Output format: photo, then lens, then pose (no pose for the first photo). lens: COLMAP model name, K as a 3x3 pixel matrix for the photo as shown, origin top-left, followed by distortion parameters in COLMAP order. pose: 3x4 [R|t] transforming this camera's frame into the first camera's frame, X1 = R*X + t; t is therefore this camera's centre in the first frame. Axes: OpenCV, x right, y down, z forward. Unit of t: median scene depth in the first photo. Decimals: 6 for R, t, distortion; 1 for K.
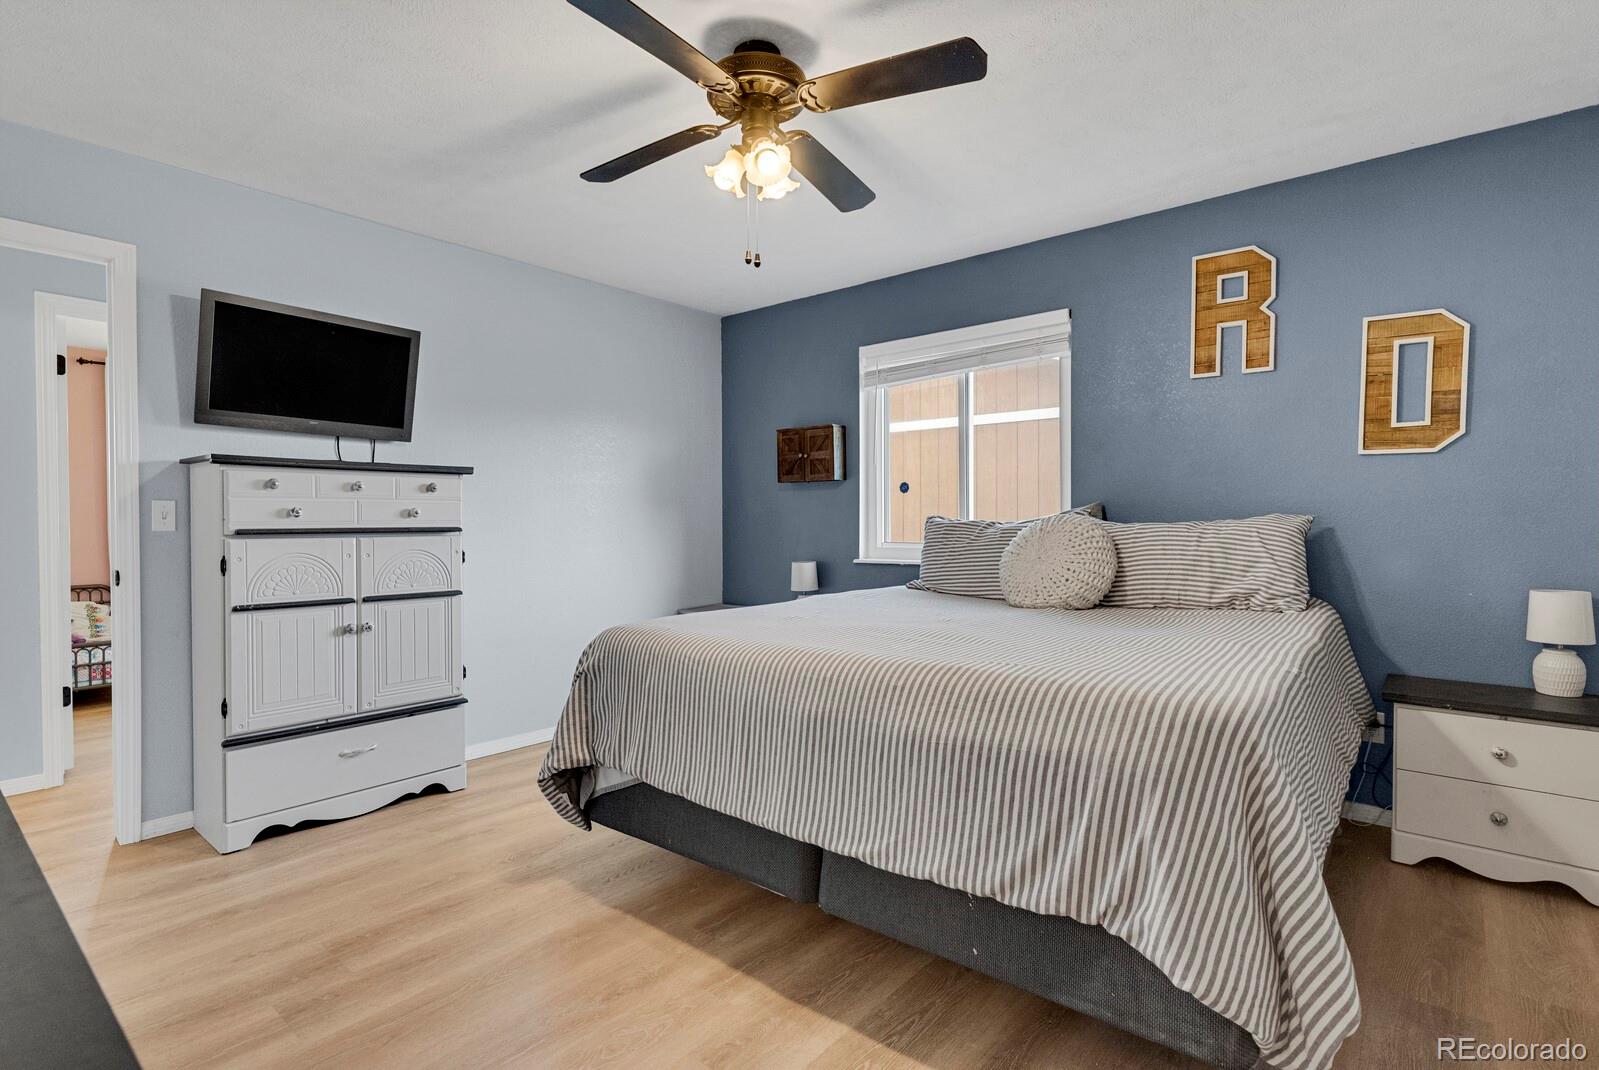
lens RADIAL K [[768.4, 0, 807.0], [0, 768.4, 529.3], [0, 0, 1]] dist [0.000531, 0.000905]
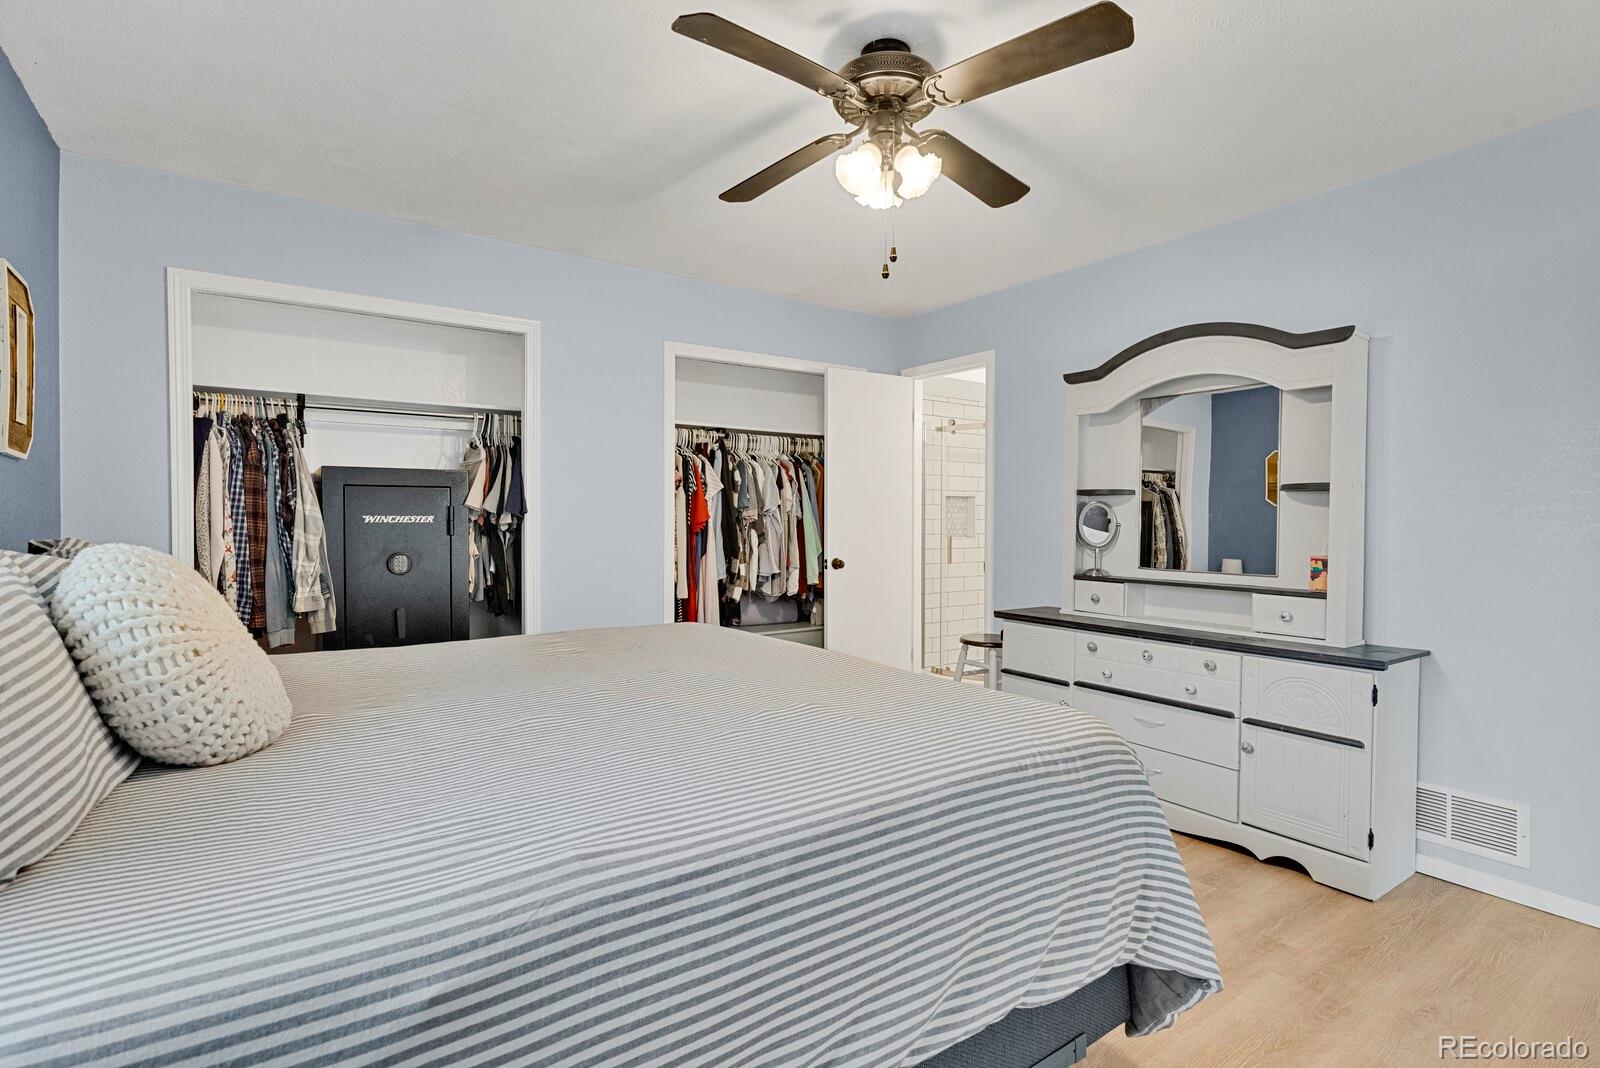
lens RADIAL K [[768.9, 0, 807.5], [0, 768.9, 528.3], [0, 0, 1]] dist [0.000531, 0.000905]
pose [[-0.965308, 0.001067, 0.261111, -0.174649], [0.006731, 0.999761, 0.020799, -0.039199], [-0.261026, 0.021835, -0.965085, 1.521262]]
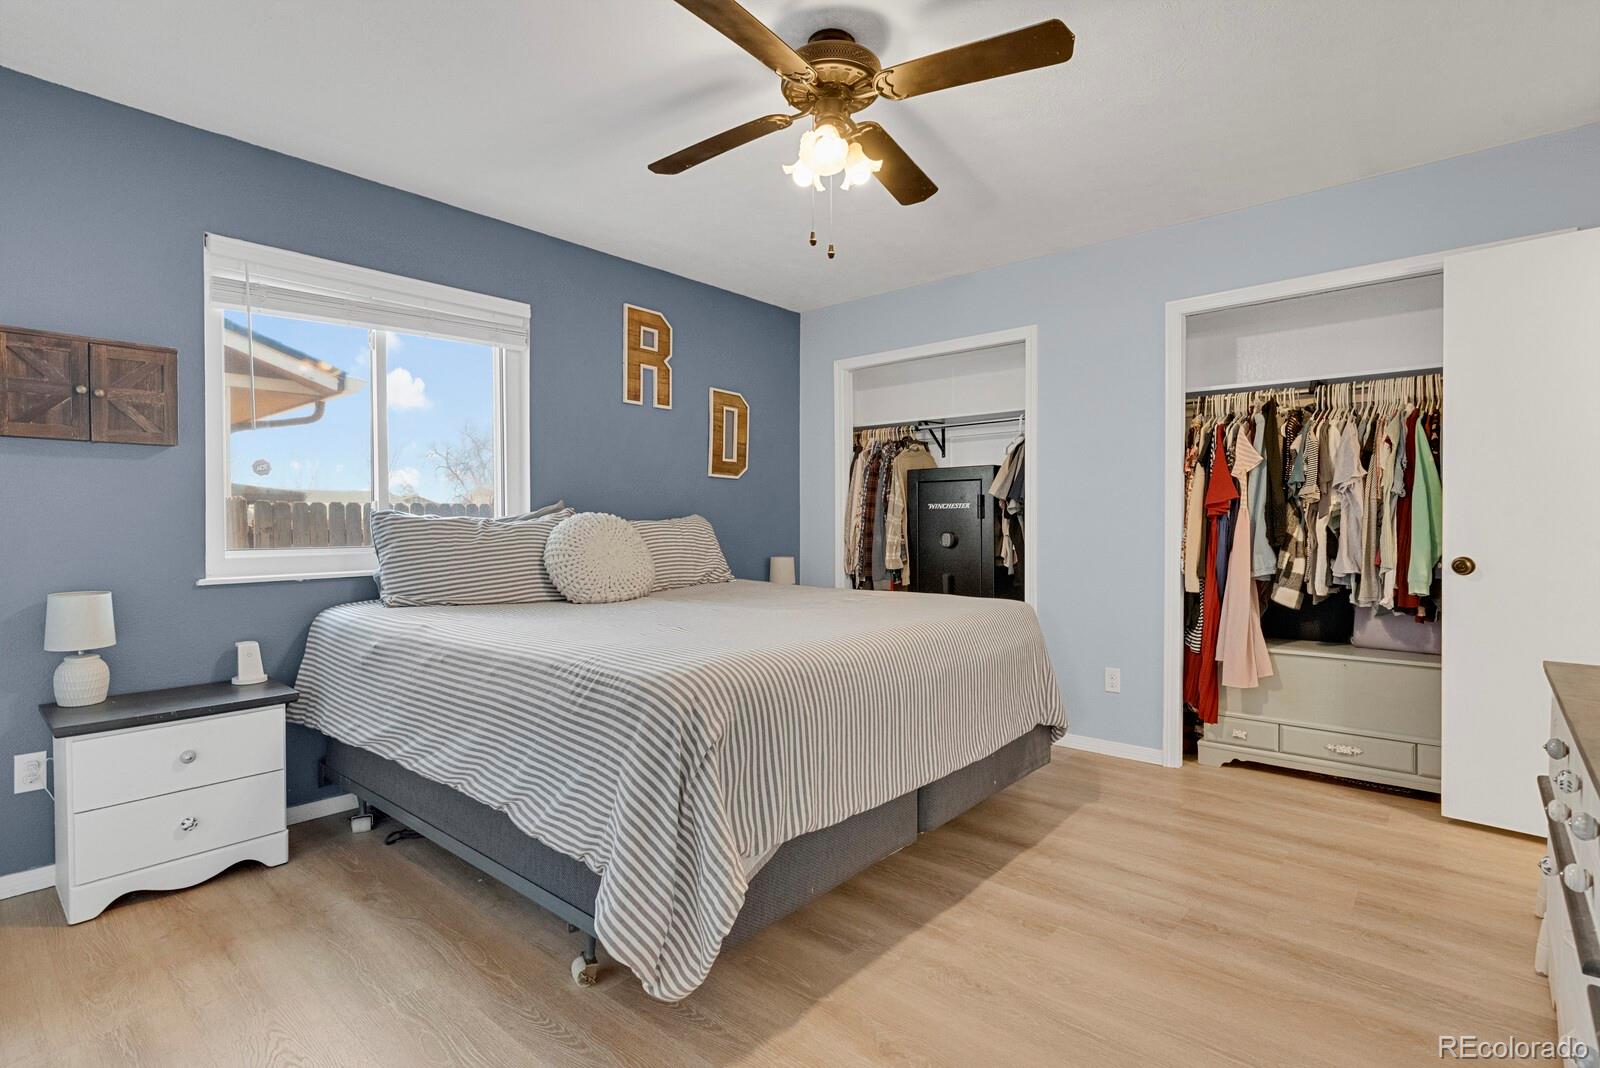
lens RADIAL K [[768.9, 0, 807.5], [0, 768.9, 528.3], [0, 0, 1]] dist [0.000531, 0.000905]
pose [[0.032040, -0.001236, 0.999486, -0.826623], [0.013283, 0.999911, 0.000810, 0.007081], [-0.999398, 0.013250, 0.032054, 0.785166]]
